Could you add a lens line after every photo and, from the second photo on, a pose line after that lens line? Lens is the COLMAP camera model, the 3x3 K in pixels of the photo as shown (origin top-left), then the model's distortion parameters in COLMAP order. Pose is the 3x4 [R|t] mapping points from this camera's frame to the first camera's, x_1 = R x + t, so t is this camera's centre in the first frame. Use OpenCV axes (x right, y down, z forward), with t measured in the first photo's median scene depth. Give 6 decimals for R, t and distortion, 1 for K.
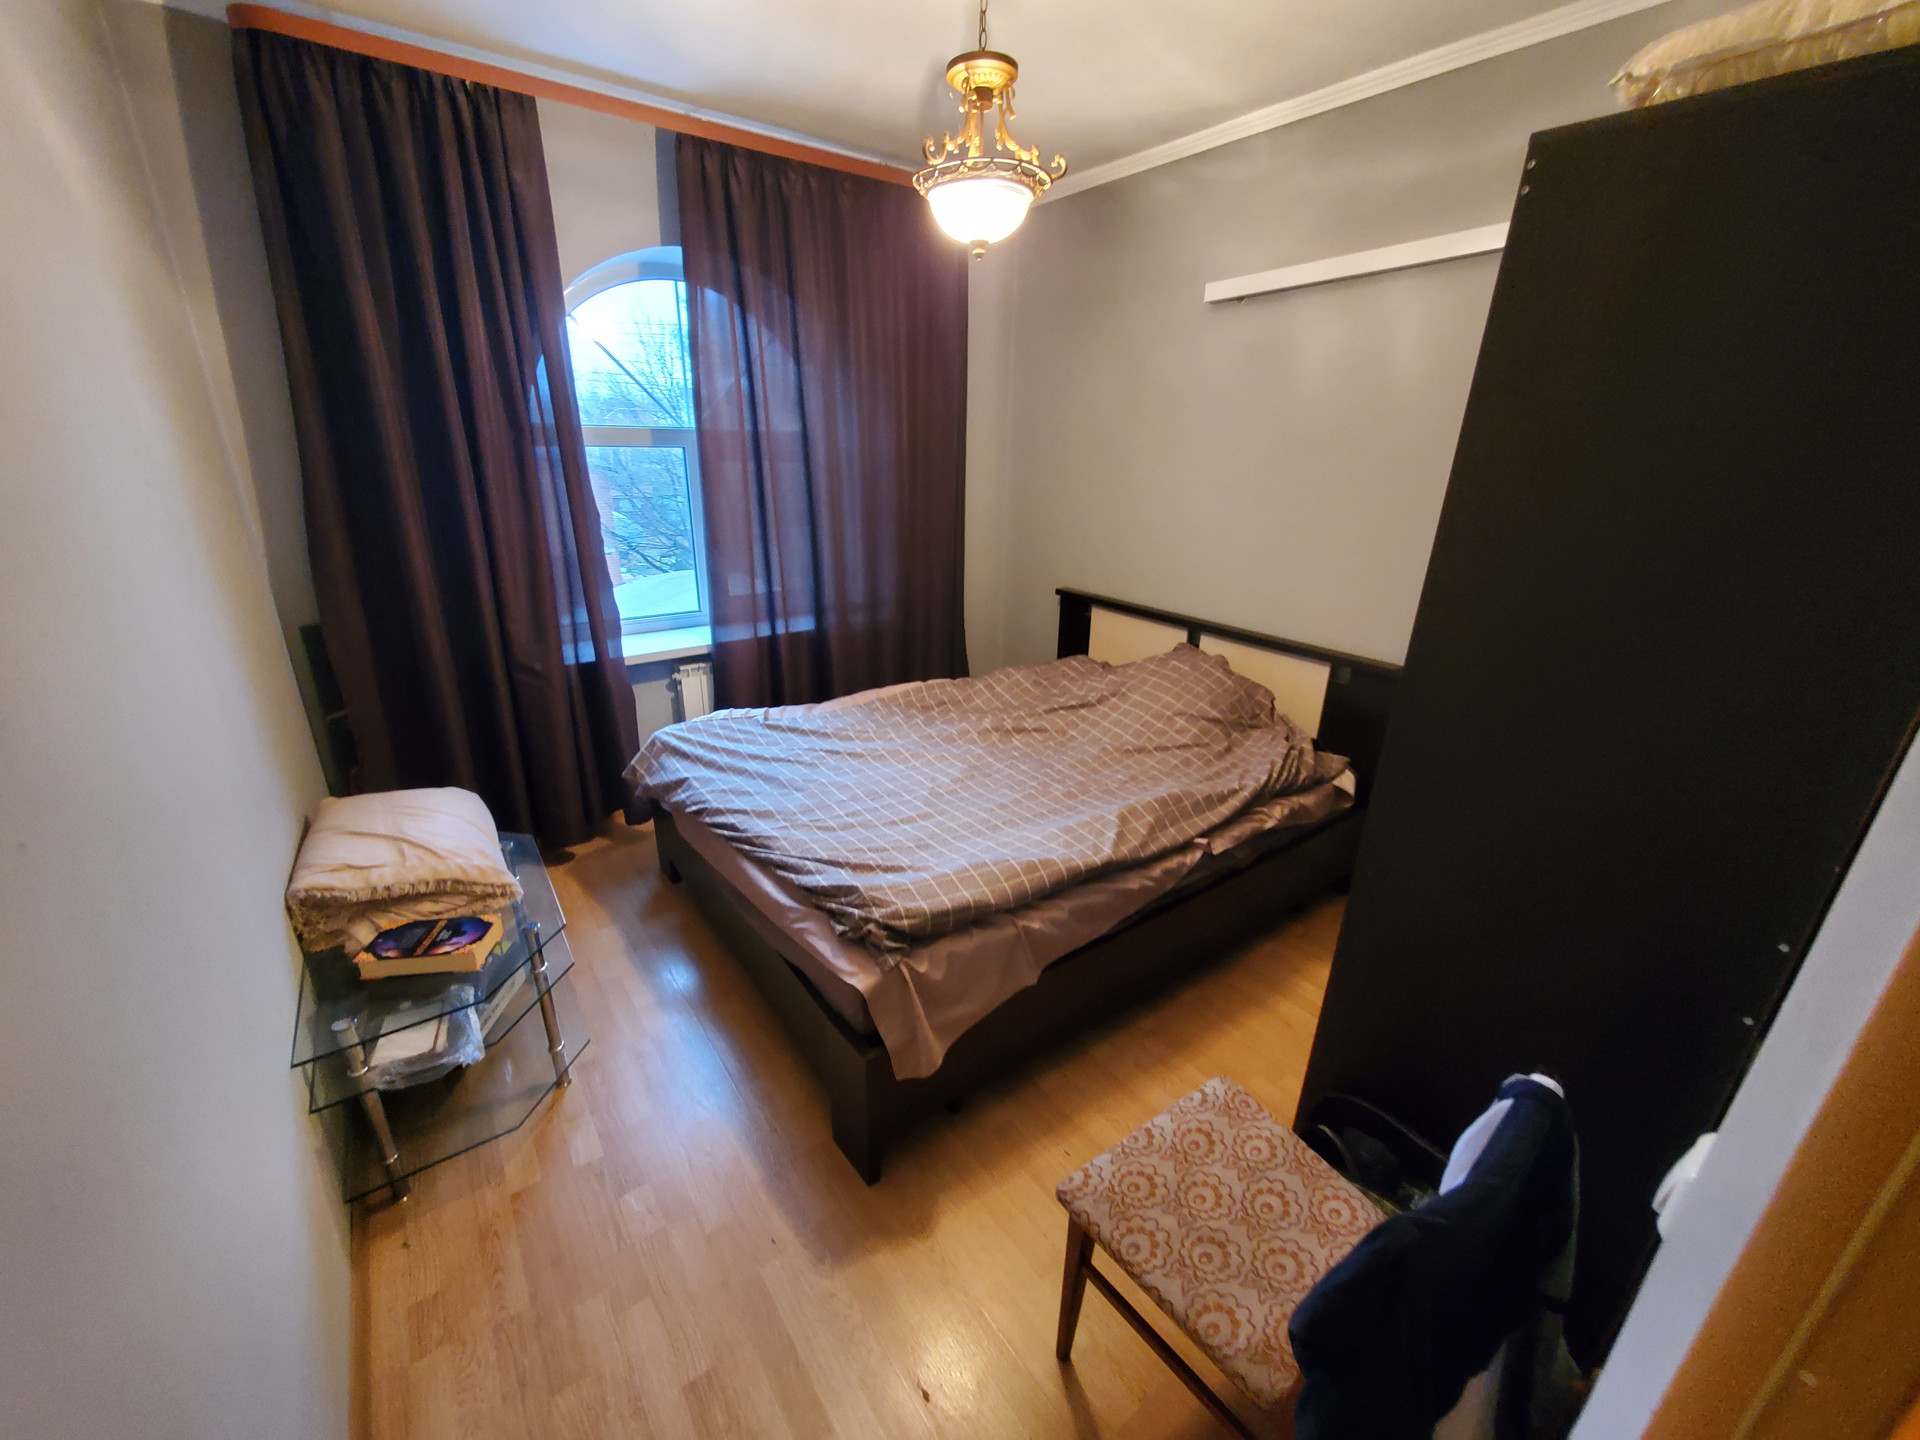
lens RADIAL K [[764.2, 0, 960.0], [0, 764.2, 720.0], [0, 0, 1]] dist [0.007939, -0.006339]
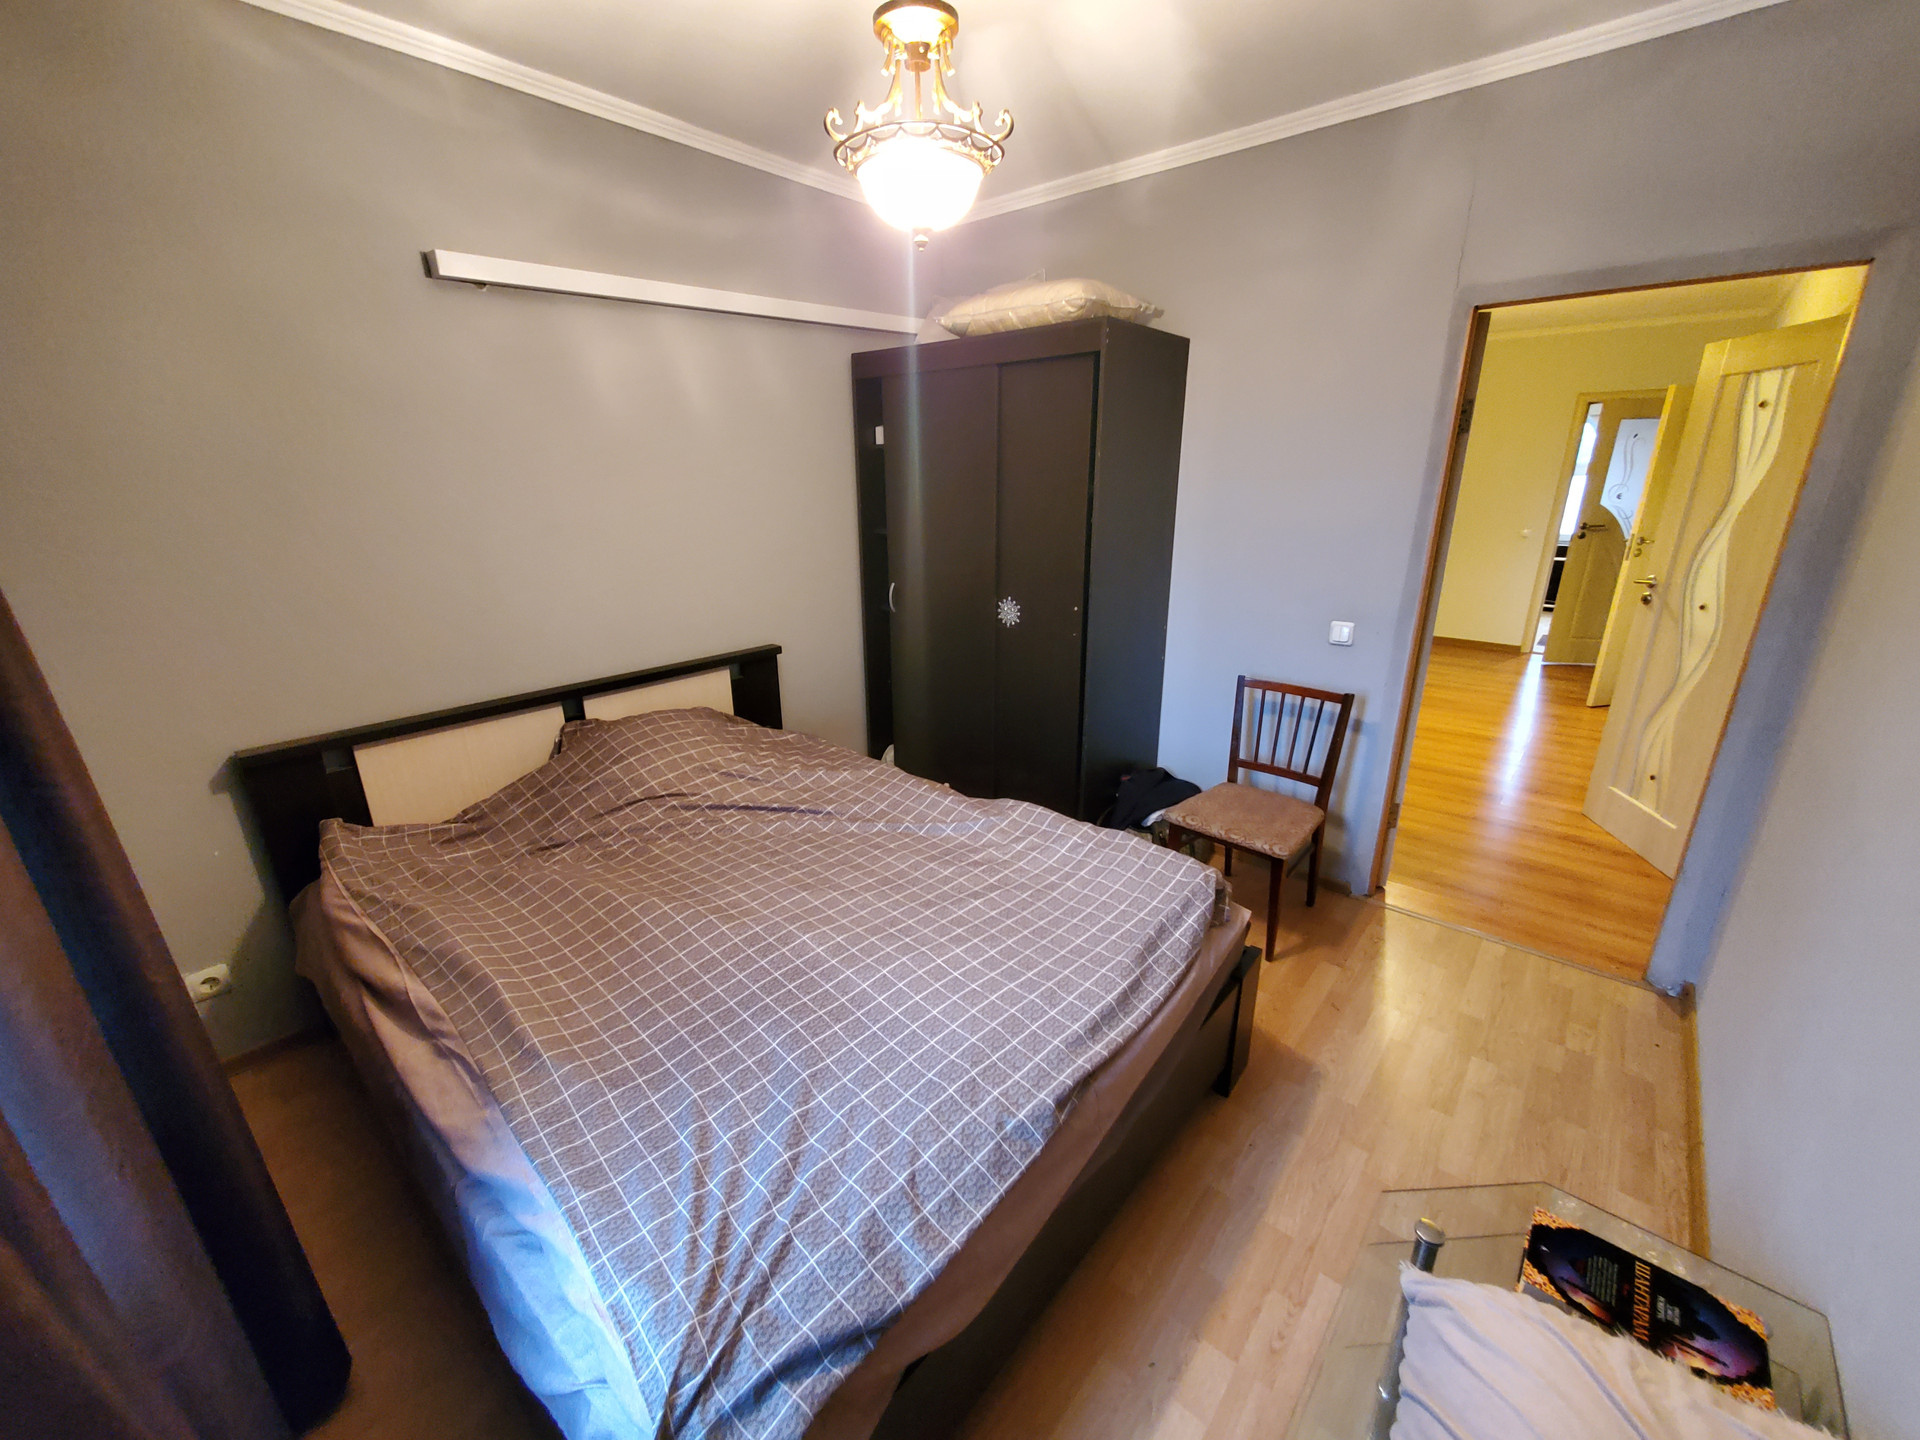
lens RADIAL K [[764.2, 0, 960.0], [0, 764.2, 720.0], [0, 0, 1]] dist [0.007939, -0.006339]
pose [[-0.216067, -0.317737, 0.923232, -0.596723], [0.339635, 0.862059, 0.376169, -0.301502], [-0.915403, 0.394839, -0.078348, 0.801929]]
